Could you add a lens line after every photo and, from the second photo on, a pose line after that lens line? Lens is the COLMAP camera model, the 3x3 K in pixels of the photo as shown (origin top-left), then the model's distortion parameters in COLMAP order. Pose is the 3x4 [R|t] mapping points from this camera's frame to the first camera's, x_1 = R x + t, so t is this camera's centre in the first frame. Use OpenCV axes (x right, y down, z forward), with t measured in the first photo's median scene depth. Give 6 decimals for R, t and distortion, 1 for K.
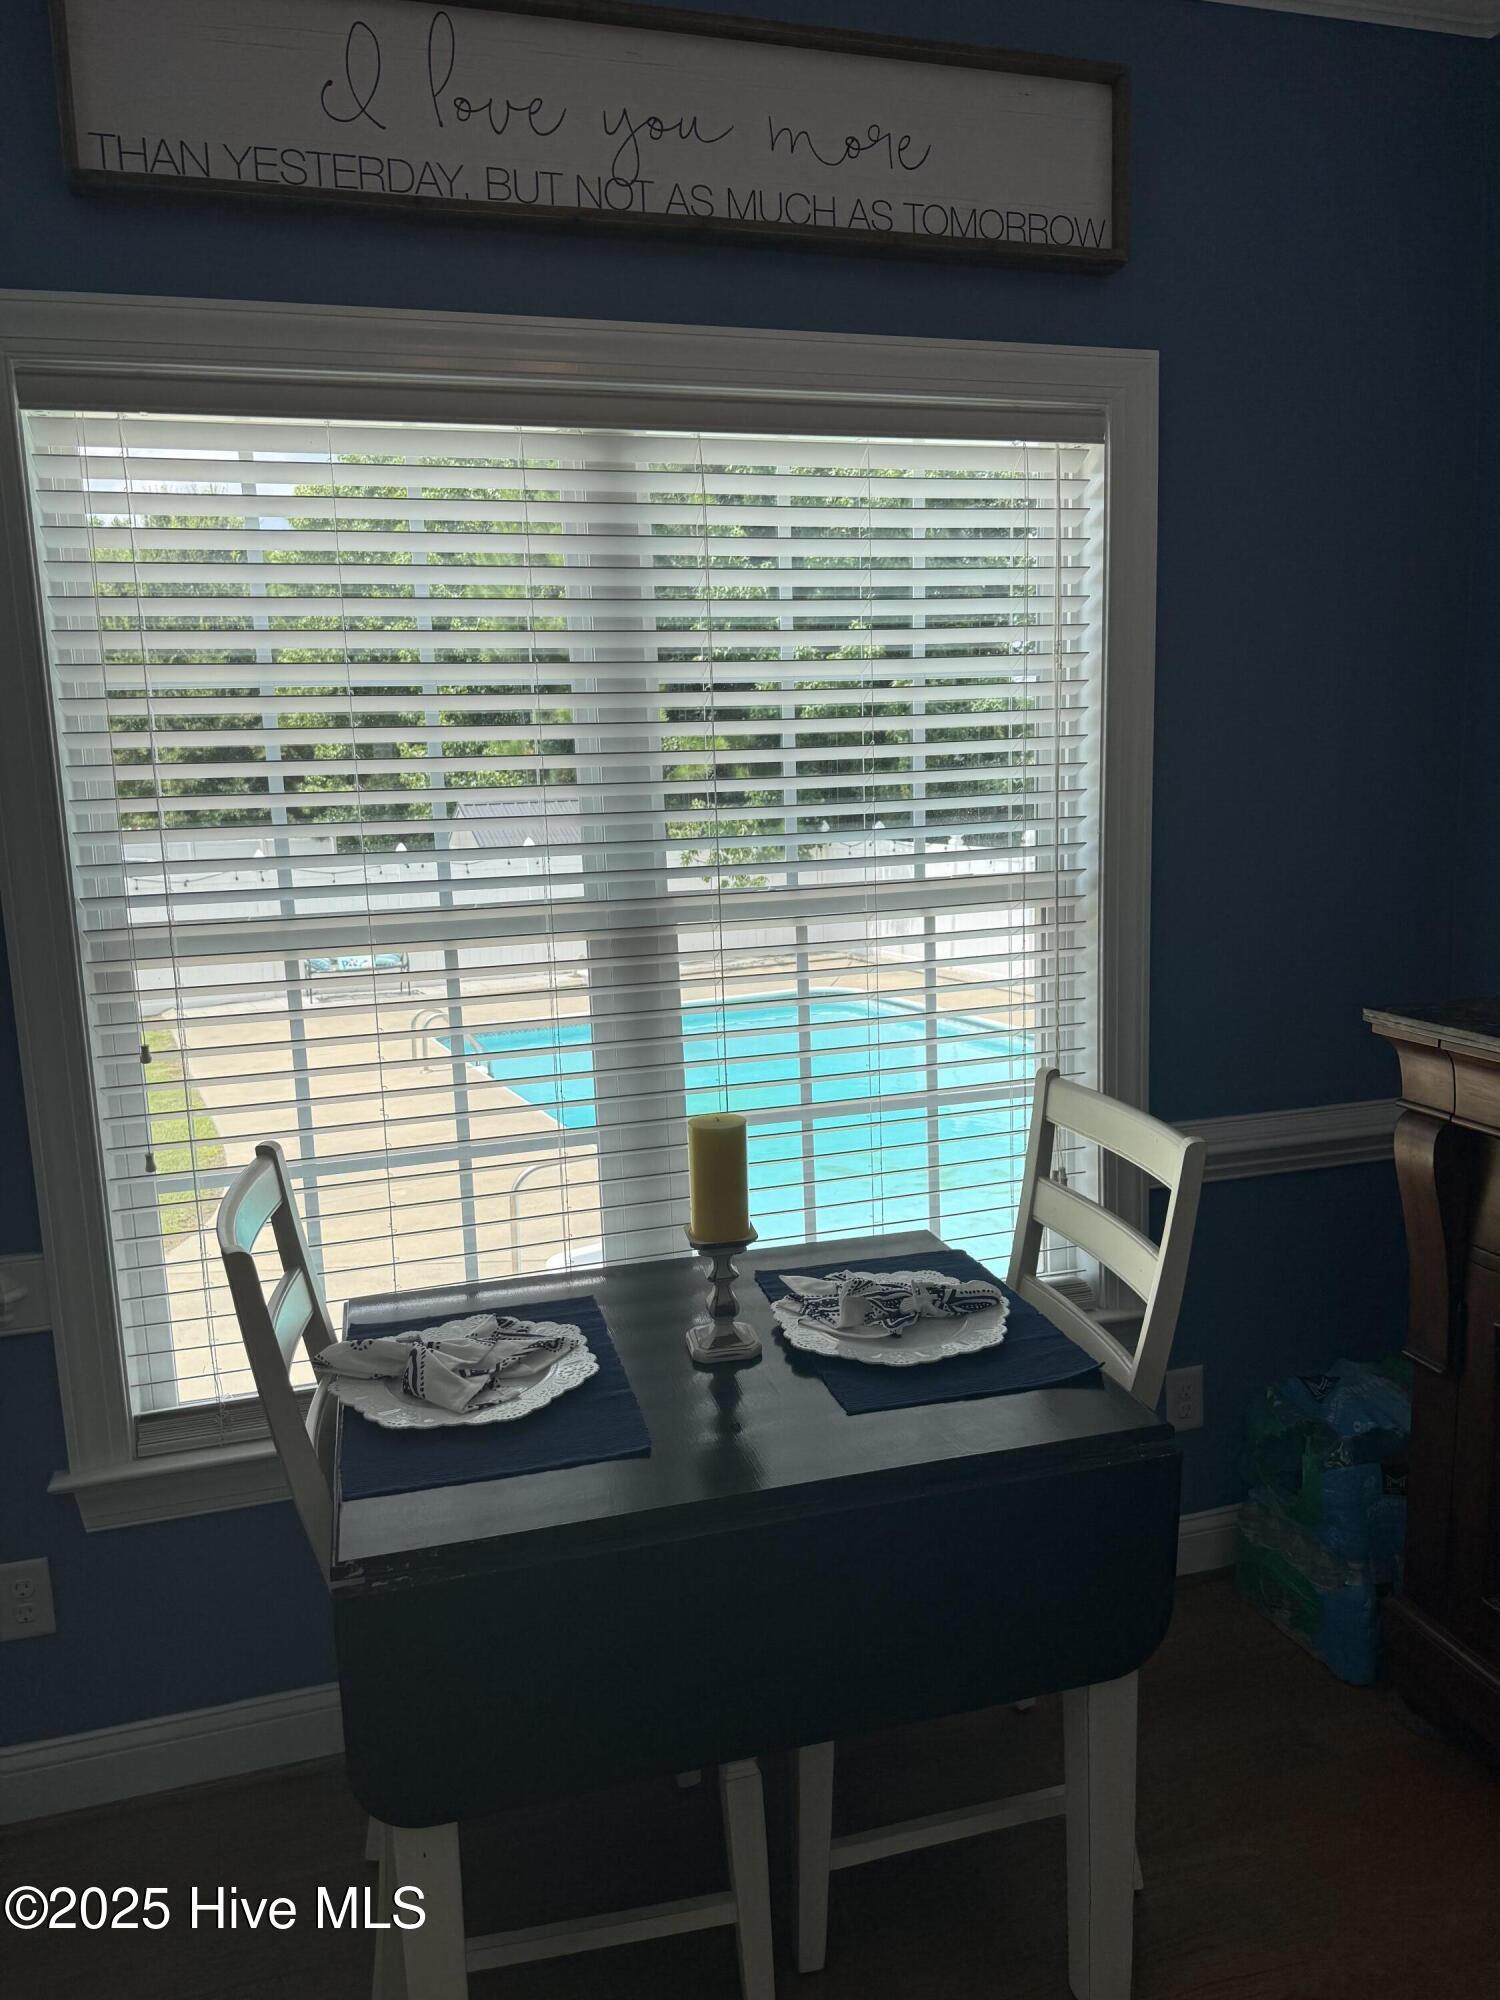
lens RADIAL K [[1422.6, 0, 740.5], [0, 1422.6, 1003.1], [0, 0, 1]] dist [0.023979, -0.052288]
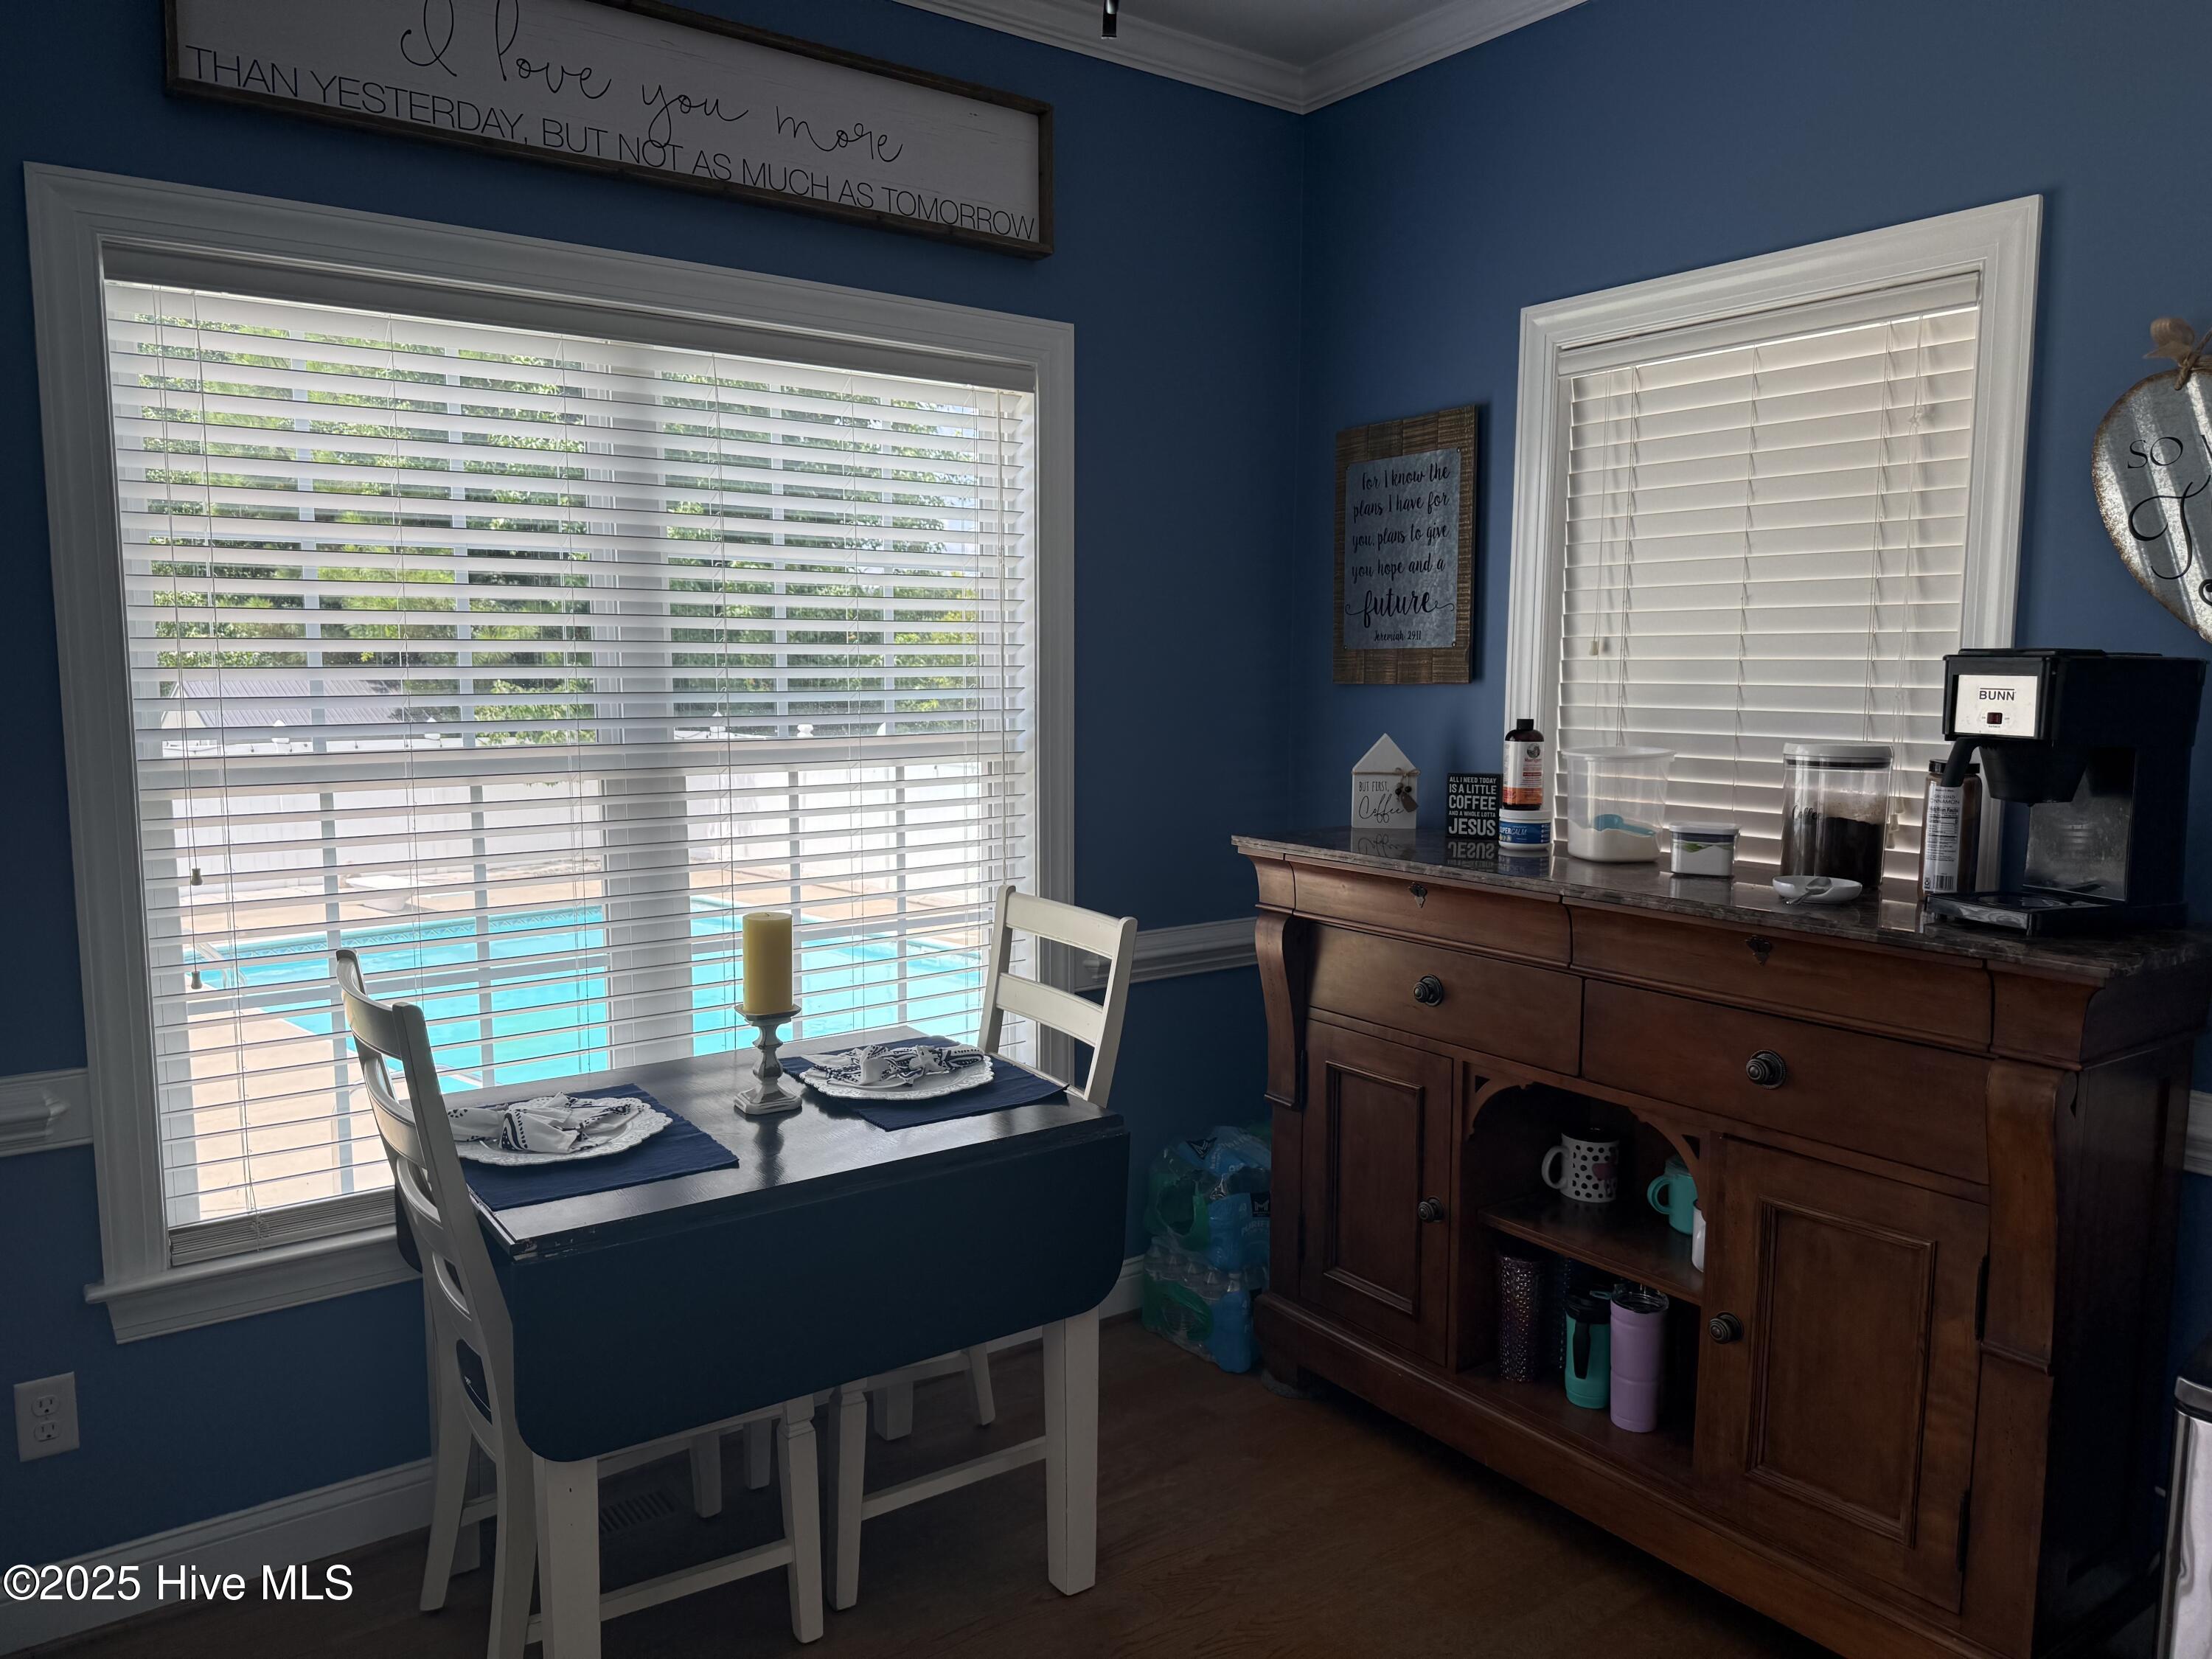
lens RADIAL K [[1573.4, 0, 1114.8], [0, 1573.4, 852.7], [0, 0, 1]] dist [0.023979, -0.052288]
pose [[0.937099, -0.004255, 0.349038, -0.180204], [0.018195, 0.999162, -0.036670, 0.071733], [-0.348590, 0.040714, 0.936391, -0.338464]]
